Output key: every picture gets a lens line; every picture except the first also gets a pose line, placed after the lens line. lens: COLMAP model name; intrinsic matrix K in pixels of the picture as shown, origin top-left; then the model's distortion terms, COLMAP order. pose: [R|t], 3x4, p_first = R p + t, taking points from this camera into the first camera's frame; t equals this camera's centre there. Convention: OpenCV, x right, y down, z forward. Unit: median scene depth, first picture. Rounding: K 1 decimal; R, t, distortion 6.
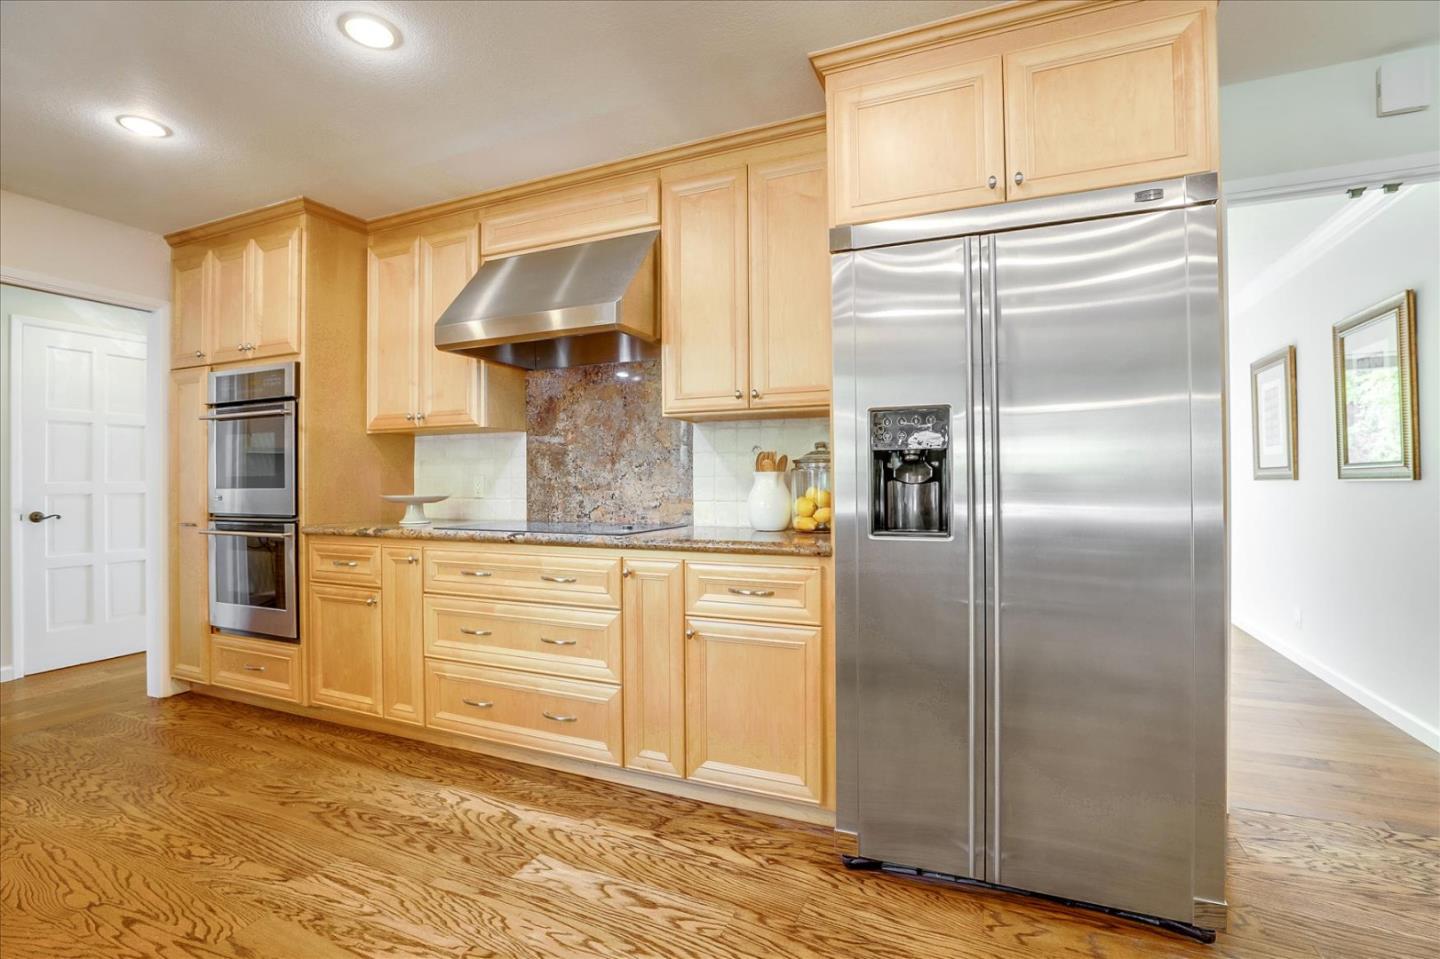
lens RADIAL K [[668.1, 0, 723.7], [0, 668.1, 471.2], [0, 0, 1]] dist [-0.046873, 0.015147]
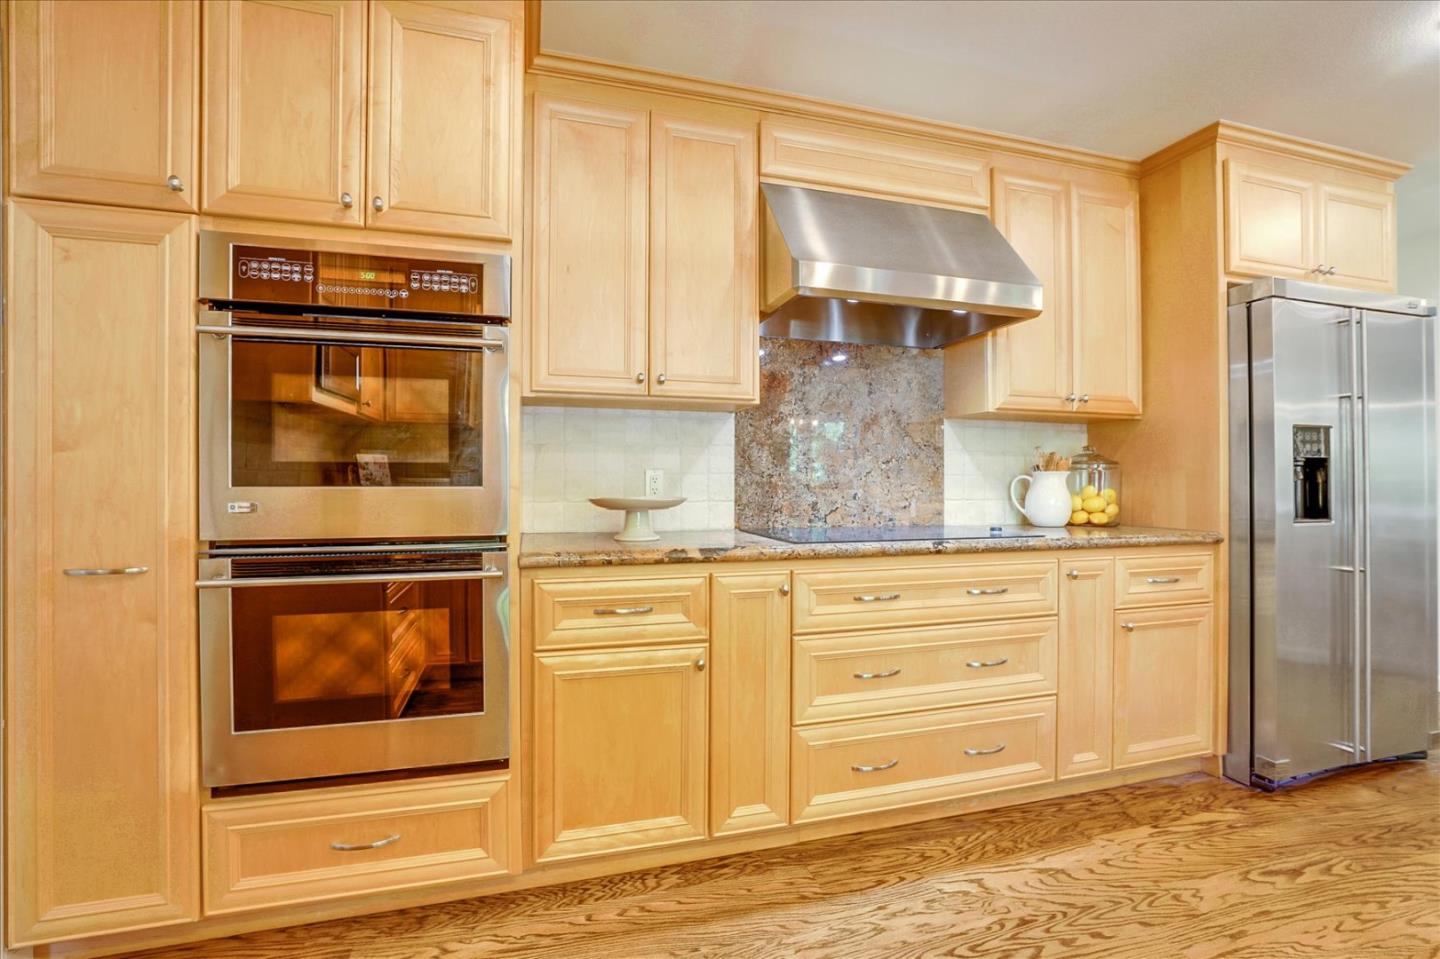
lens RADIAL K [[668.1, 0, 723.7], [0, 668.1, 471.2], [0, 0, 1]] dist [-0.046873, 0.015147]
pose [[0.763150, 0.017316, 0.645989, -0.920088], [-0.016524, 0.999837, -0.007280, 0.015295], [-0.646010, -0.005118, 0.763312, 0.483432]]
